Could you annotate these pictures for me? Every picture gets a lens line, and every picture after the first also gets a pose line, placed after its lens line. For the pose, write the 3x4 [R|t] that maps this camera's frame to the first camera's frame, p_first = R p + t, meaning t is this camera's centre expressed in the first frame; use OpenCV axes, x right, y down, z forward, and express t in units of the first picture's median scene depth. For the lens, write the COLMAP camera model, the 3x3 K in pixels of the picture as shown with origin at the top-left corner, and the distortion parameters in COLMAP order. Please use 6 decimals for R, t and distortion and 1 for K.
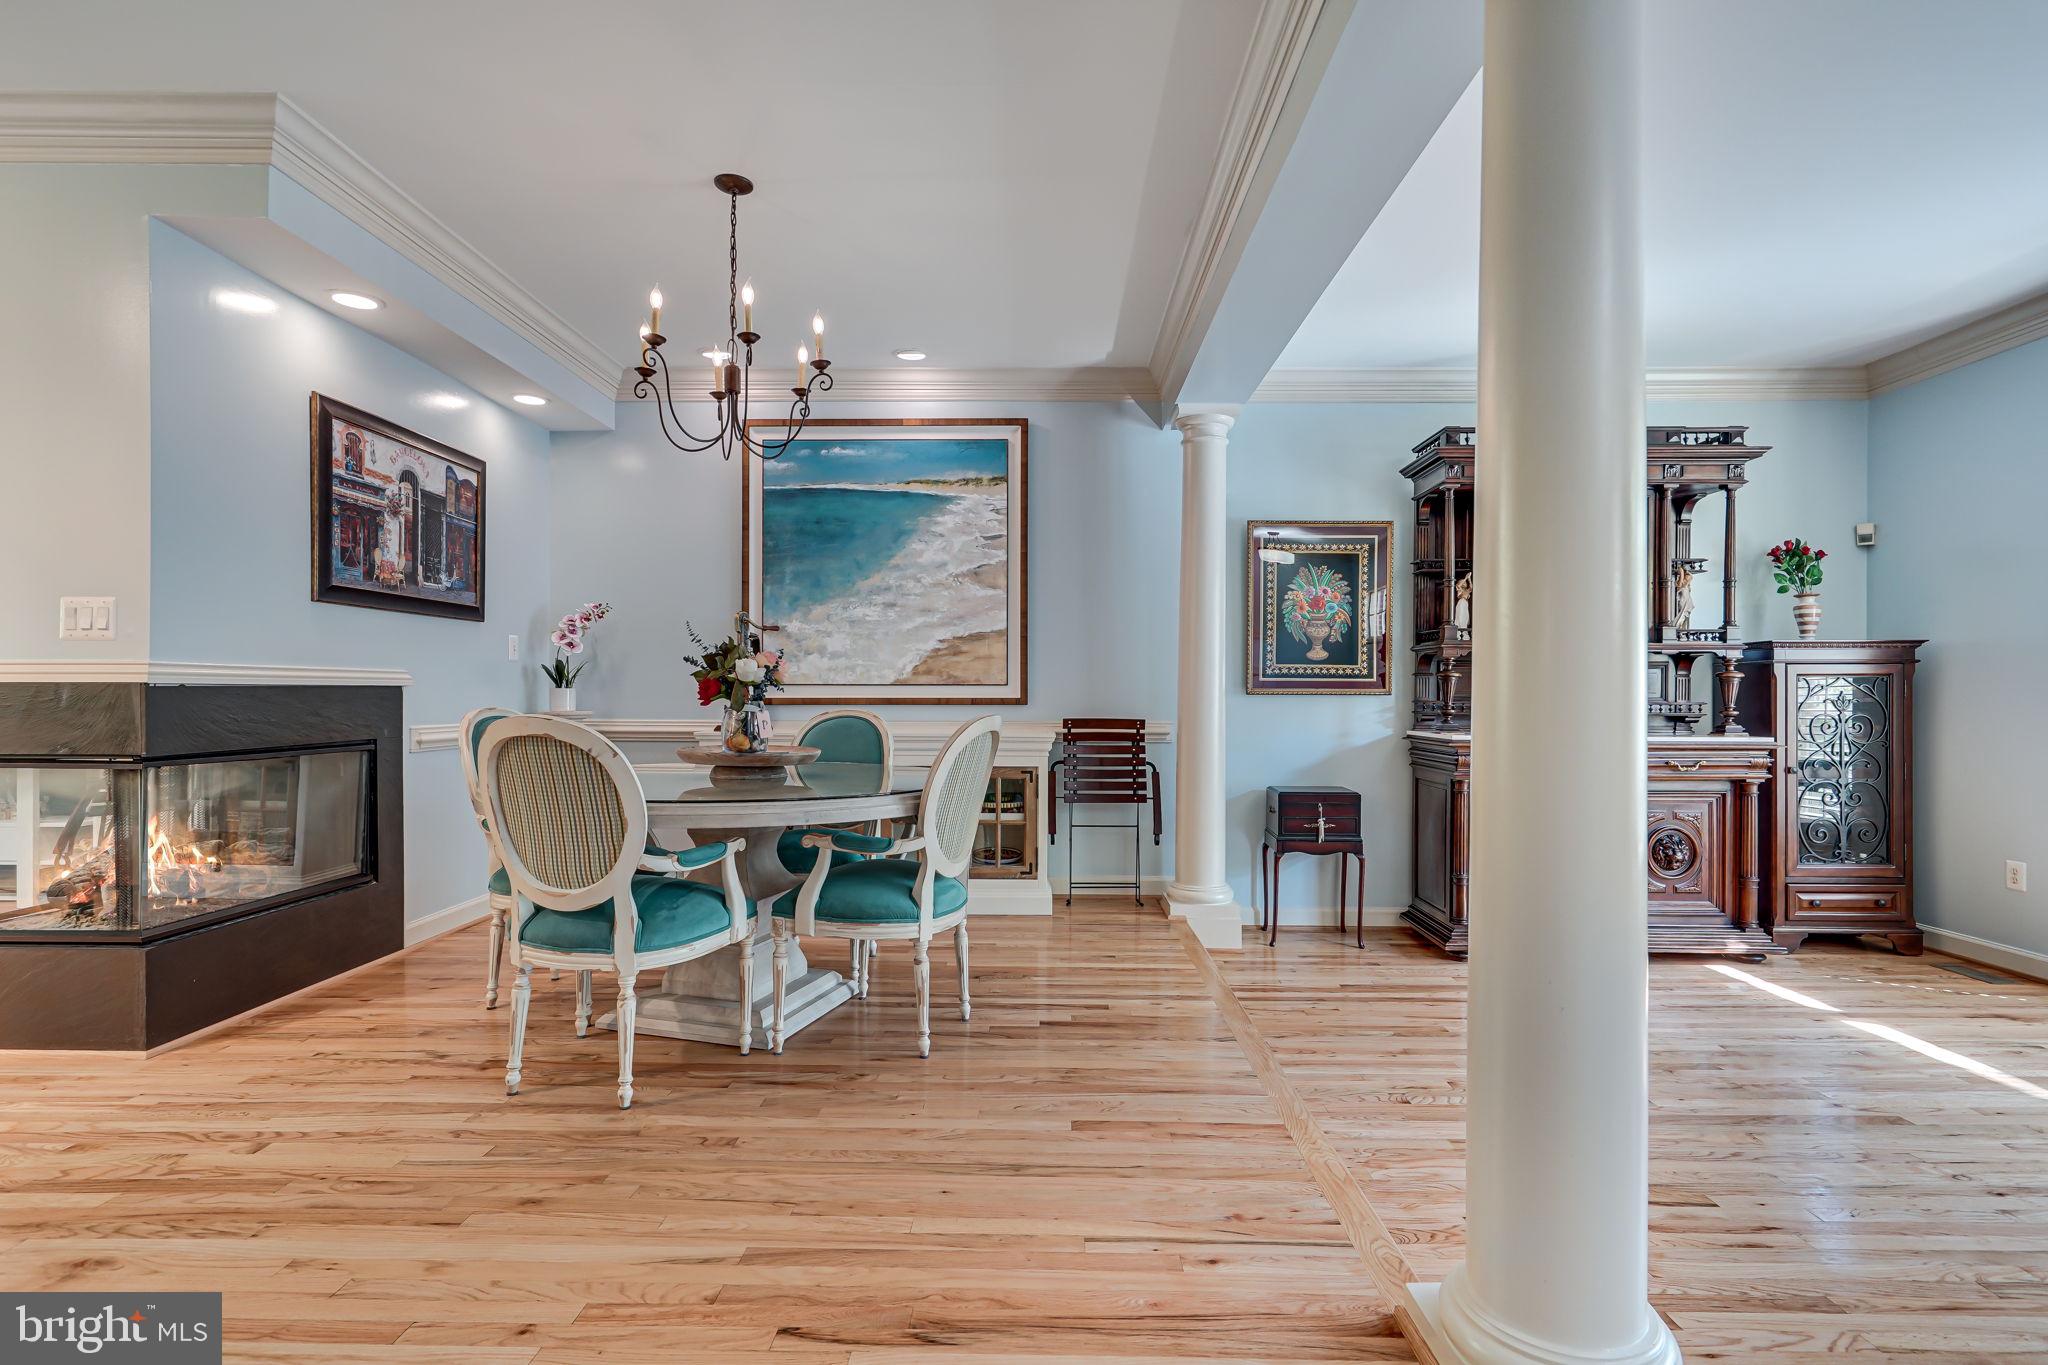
lens RADIAL K [[943.5, 0, 1031.9], [0, 943.5, 701.3], [0, 0, 1]] dist [-0.001038, 0.000548]
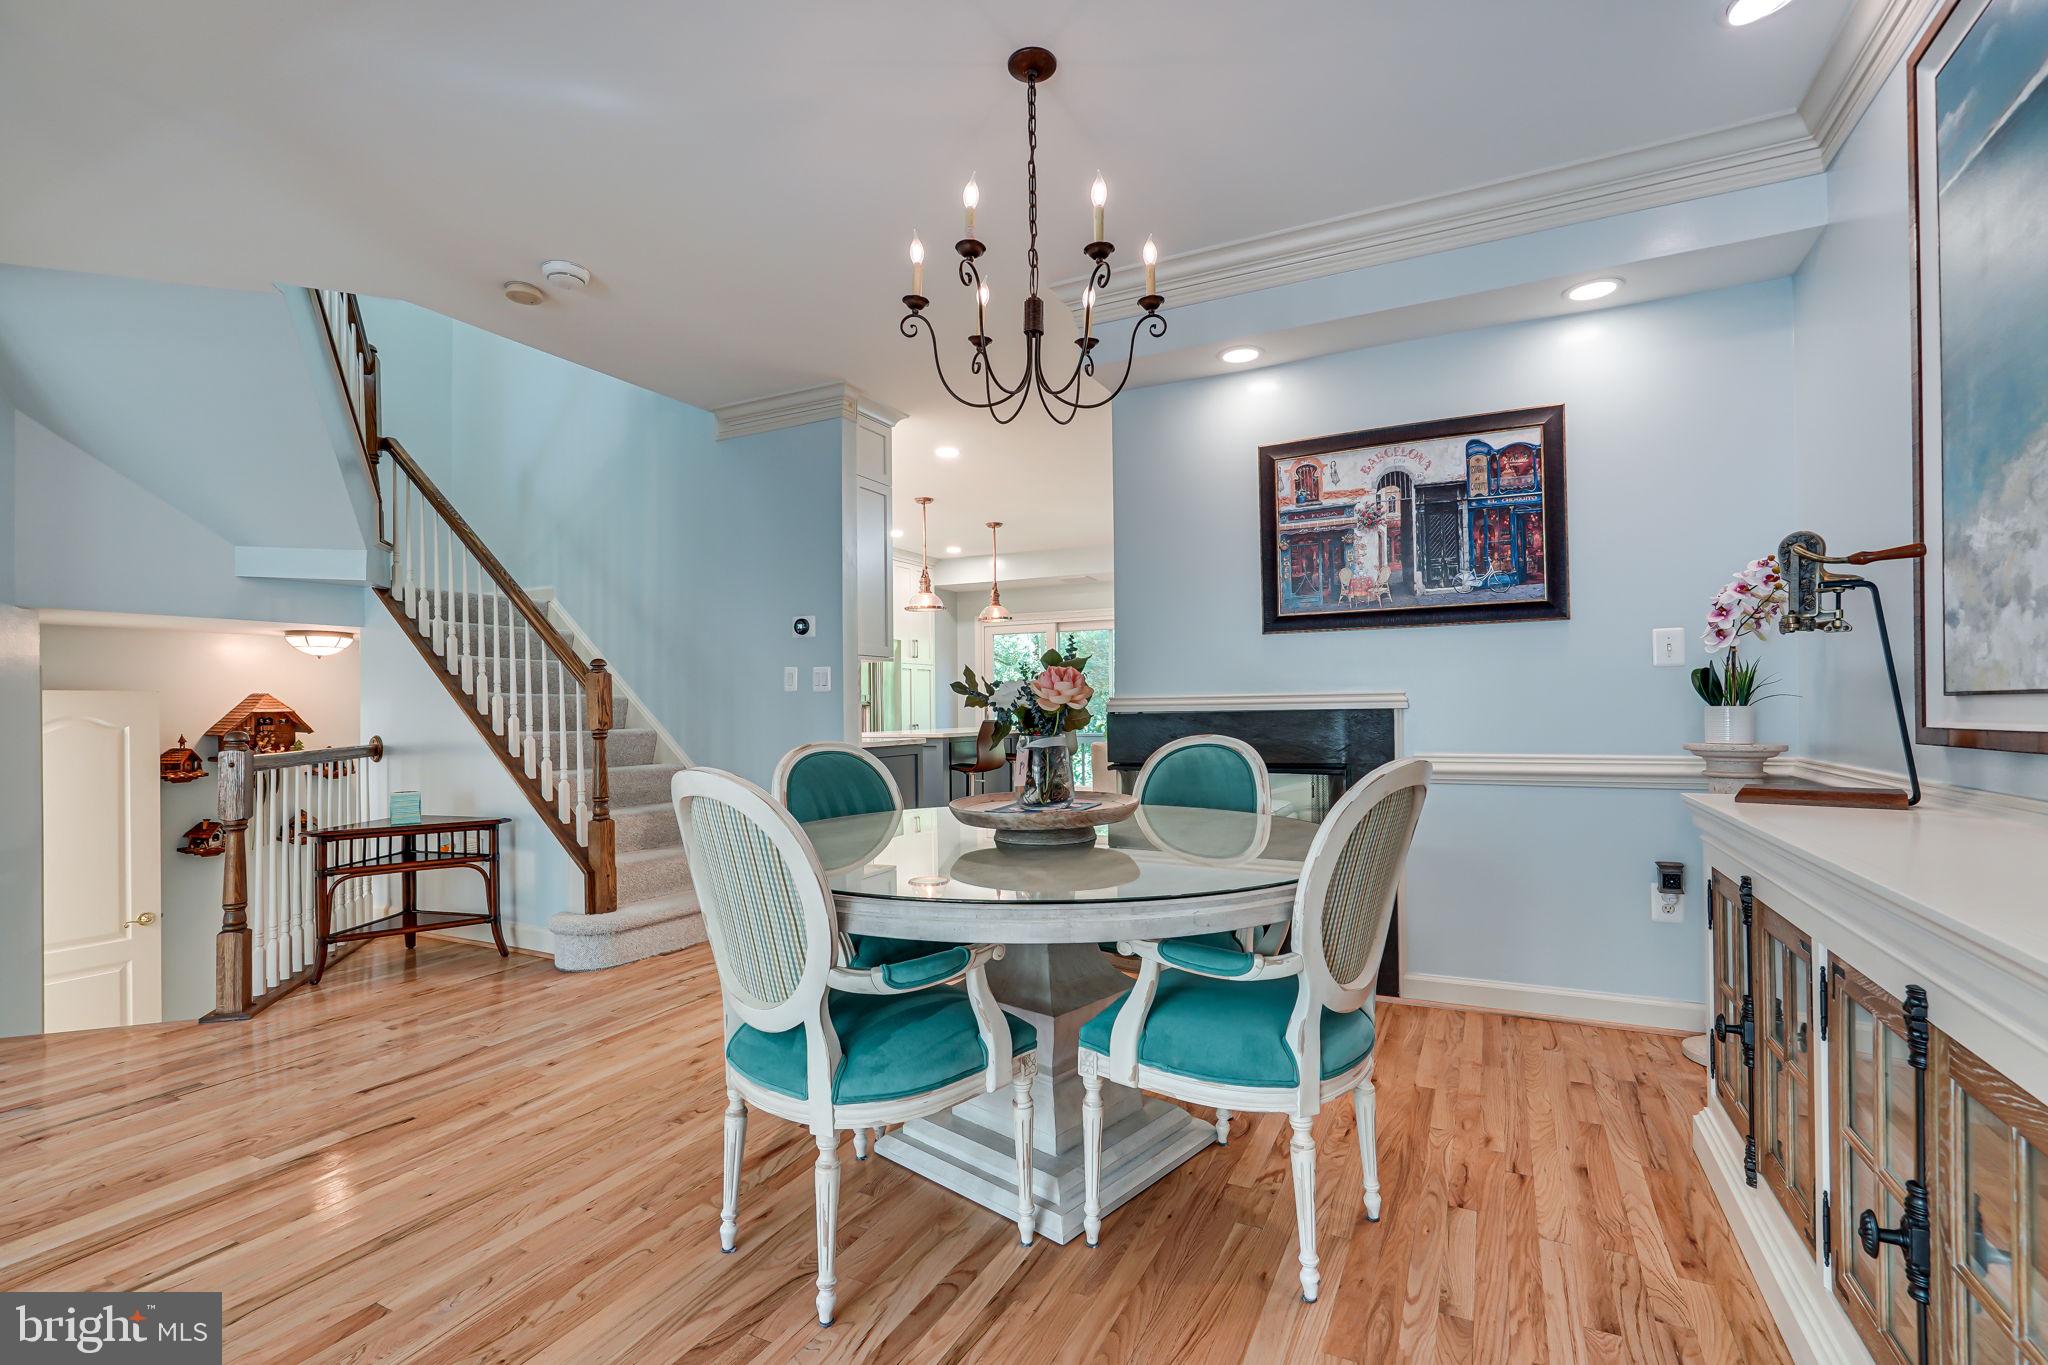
lens RADIAL K [[922.4, 0, 1031.5], [0, 922.4, 701.9], [0, 0, 1]] dist [-0.004808, 0.000069]
pose [[-0.435916, -0.006331, -0.899965, 0.258108], [0.001048, 0.999971, -0.007542, -0.013901], [0.899987, -0.004230, -0.435897, 0.945623]]
